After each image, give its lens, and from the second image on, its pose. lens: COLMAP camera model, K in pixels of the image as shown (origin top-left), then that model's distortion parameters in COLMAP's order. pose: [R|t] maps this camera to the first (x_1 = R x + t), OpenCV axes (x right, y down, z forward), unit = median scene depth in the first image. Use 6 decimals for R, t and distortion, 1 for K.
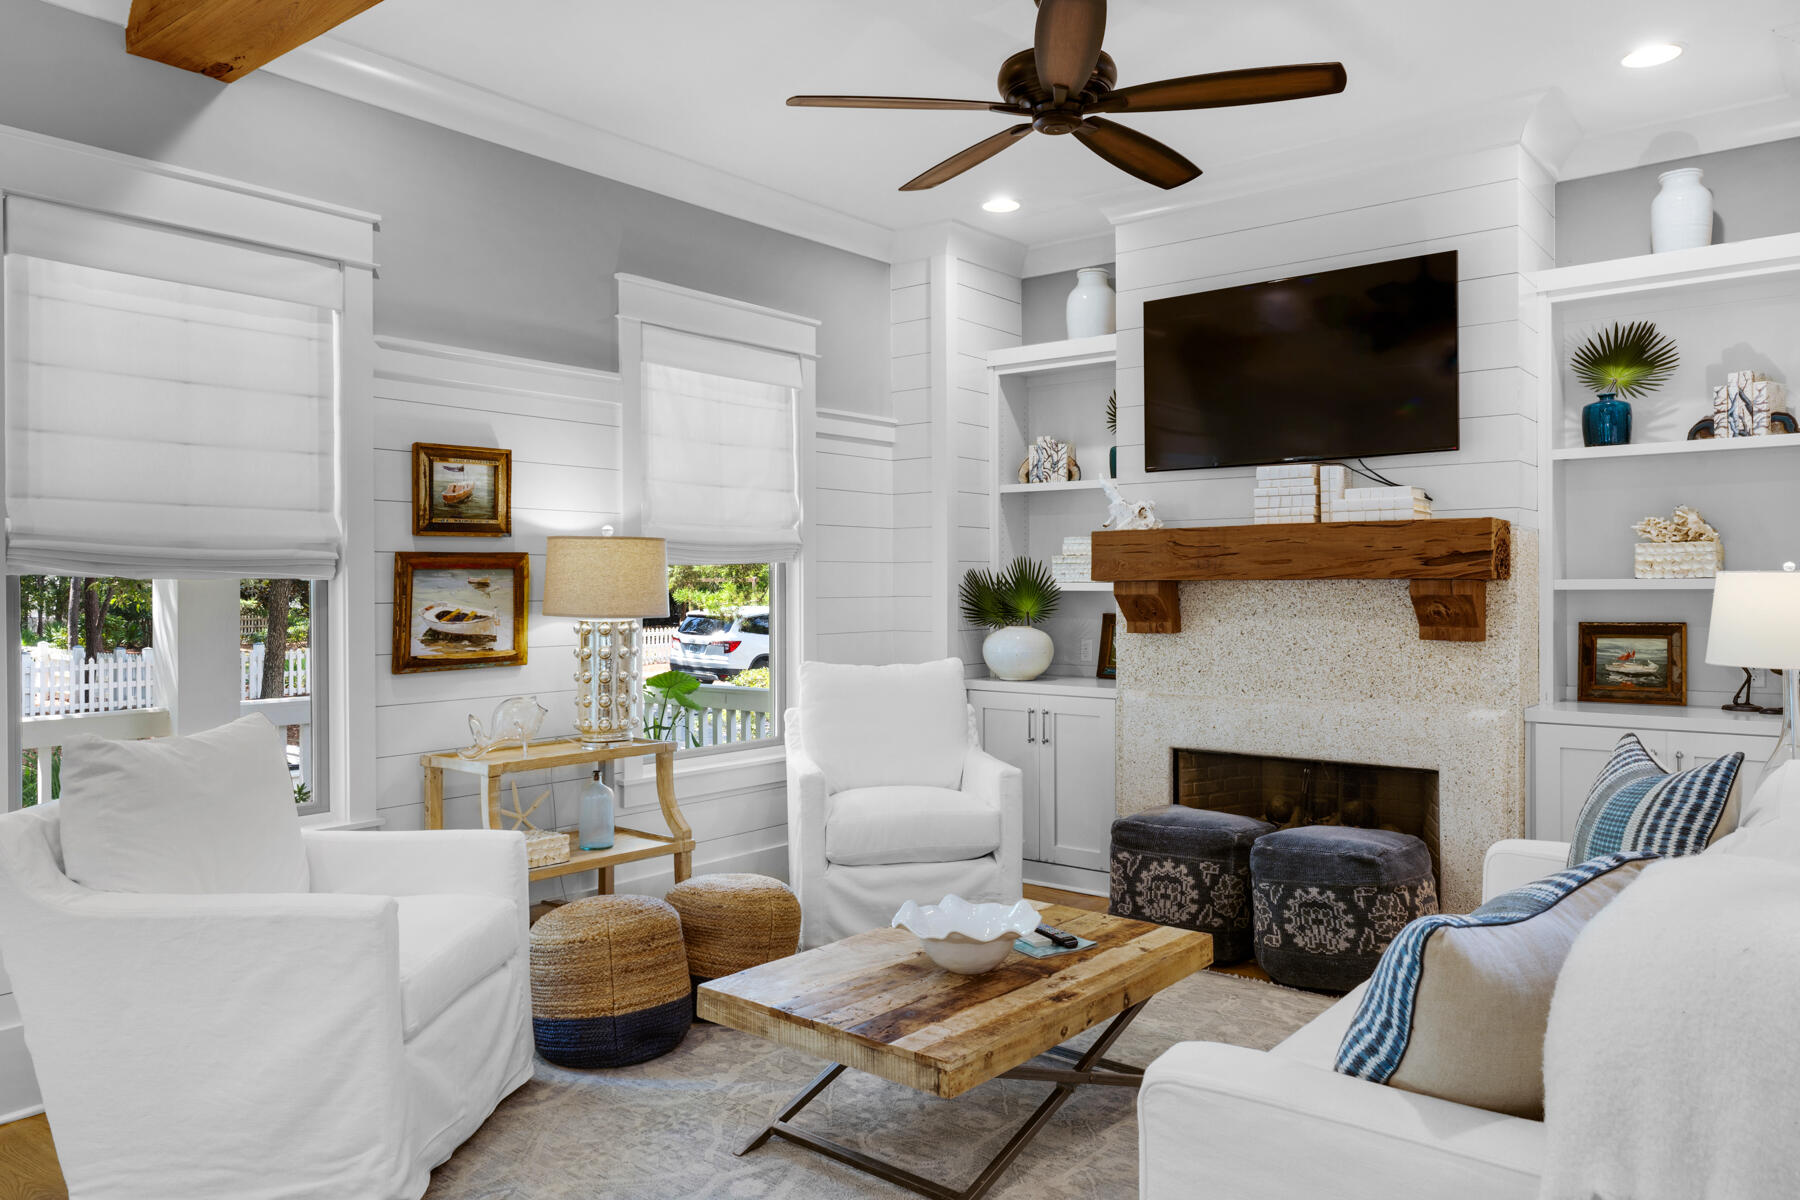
lens RADIAL K [[1264.0, 0, 893.0], [0, 1264.0, 589.0], [0, 0, 1]] dist [0.003350, 0.007863]
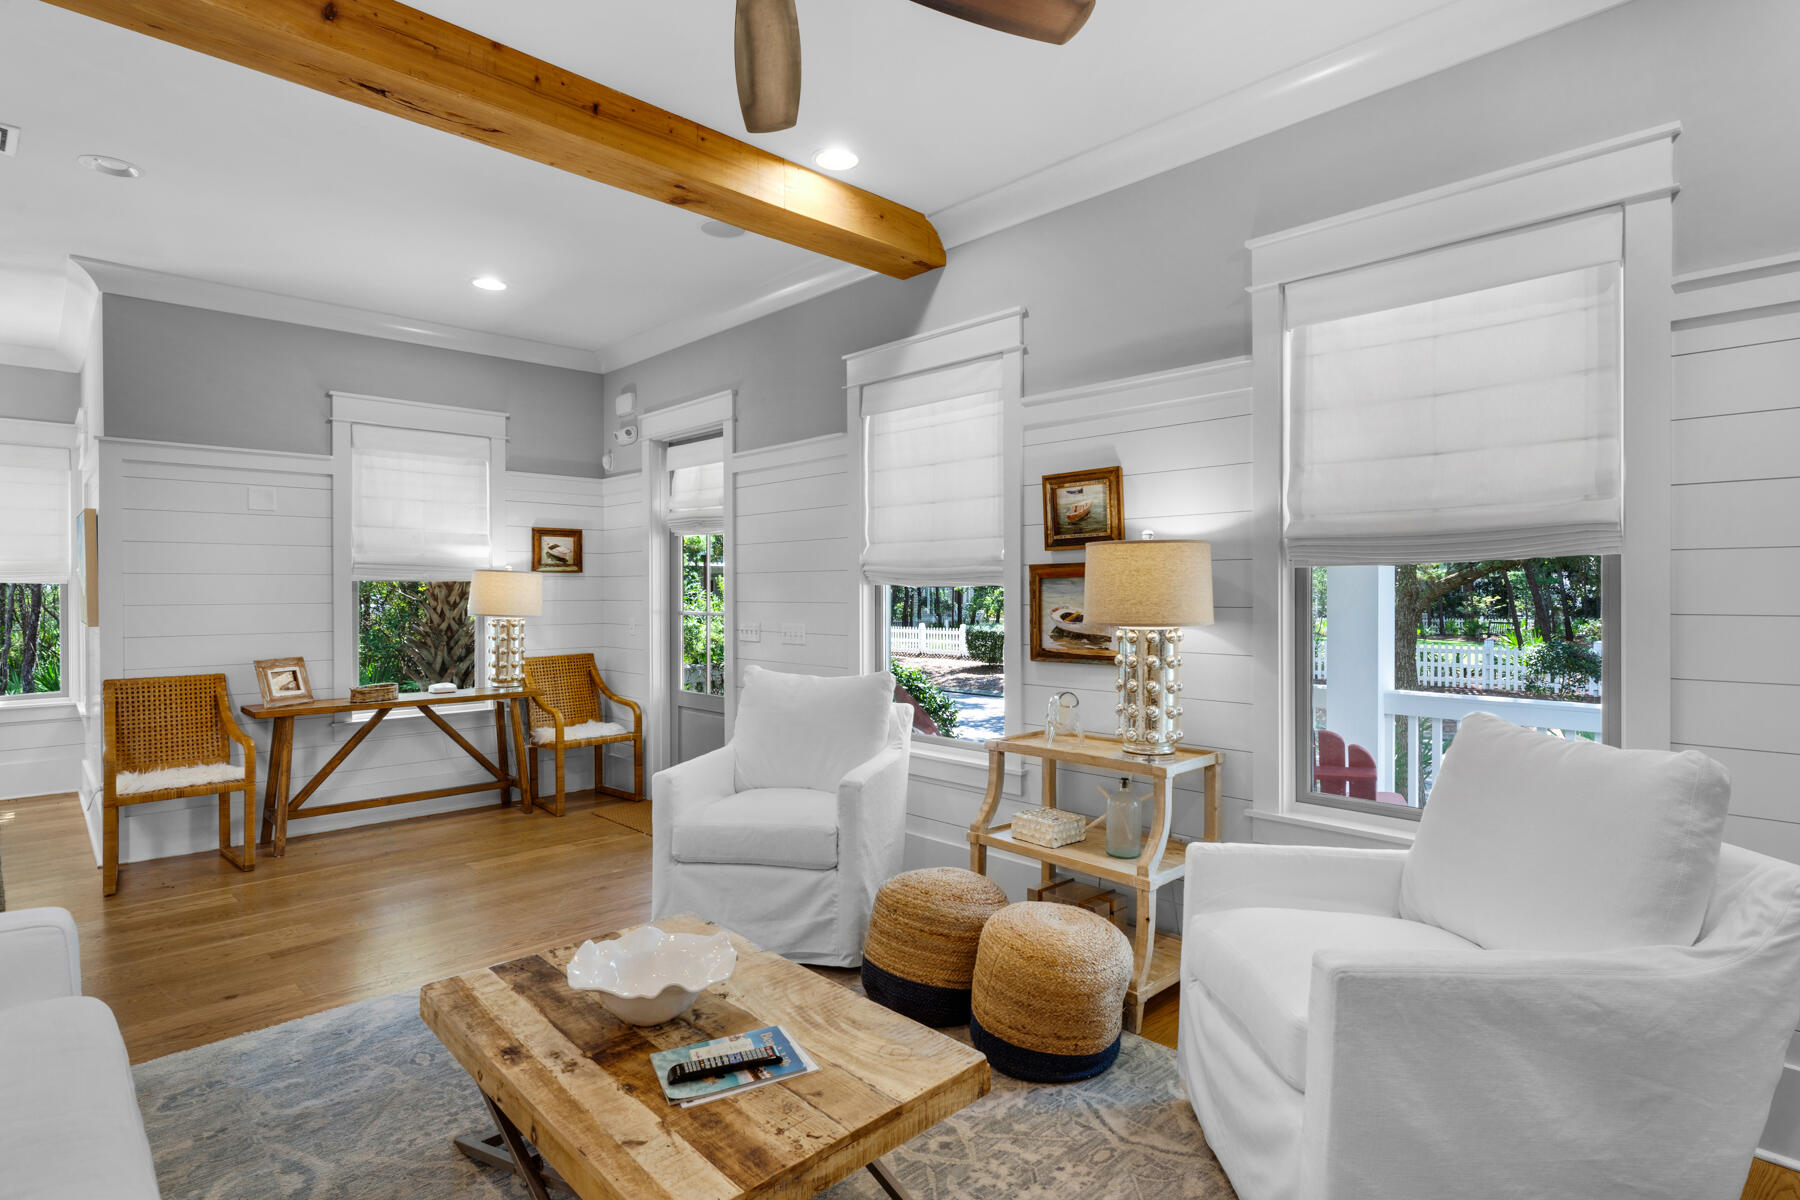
lens RADIAL K [[915.4, 0, 897.5], [0, 915.4, 597.2], [0, 0, 1]] dist [-0.012791, 0.000276]
pose [[-0.123569, 0.010602, -0.992279, 0.486799], [0.000065, 0.999943, 0.010675, -0.006044], [0.992336, 0.001255, -0.123562, 0.890205]]
